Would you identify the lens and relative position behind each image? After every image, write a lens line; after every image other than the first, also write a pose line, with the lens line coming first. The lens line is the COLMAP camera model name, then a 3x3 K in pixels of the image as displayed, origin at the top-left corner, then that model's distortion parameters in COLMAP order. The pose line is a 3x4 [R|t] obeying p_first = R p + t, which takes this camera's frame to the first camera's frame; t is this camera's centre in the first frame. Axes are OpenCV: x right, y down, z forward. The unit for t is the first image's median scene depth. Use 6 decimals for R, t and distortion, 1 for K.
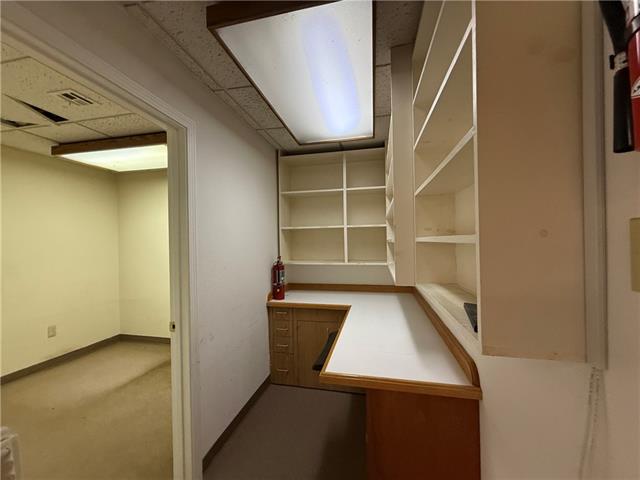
lens RADIAL K [[255.3, 0, 319.0], [0, 255.3, 242.2], [0, 0, 1]] dist [-0.003684, -0.000481]
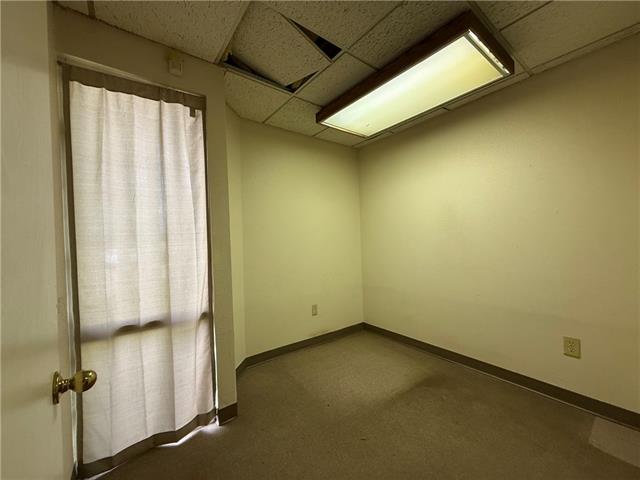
lens RADIAL K [[255.3, 0, 322.2], [0, 255.3, 240.1], [0, 0, 1]] dist [-0.003684, -0.000481]
pose [[0.764748, -0.003927, -0.644318, -0.392182], [0.010025, 0.999933, 0.005805, 0.074735], [0.644252, -0.010899, 0.764736, 0.266375]]
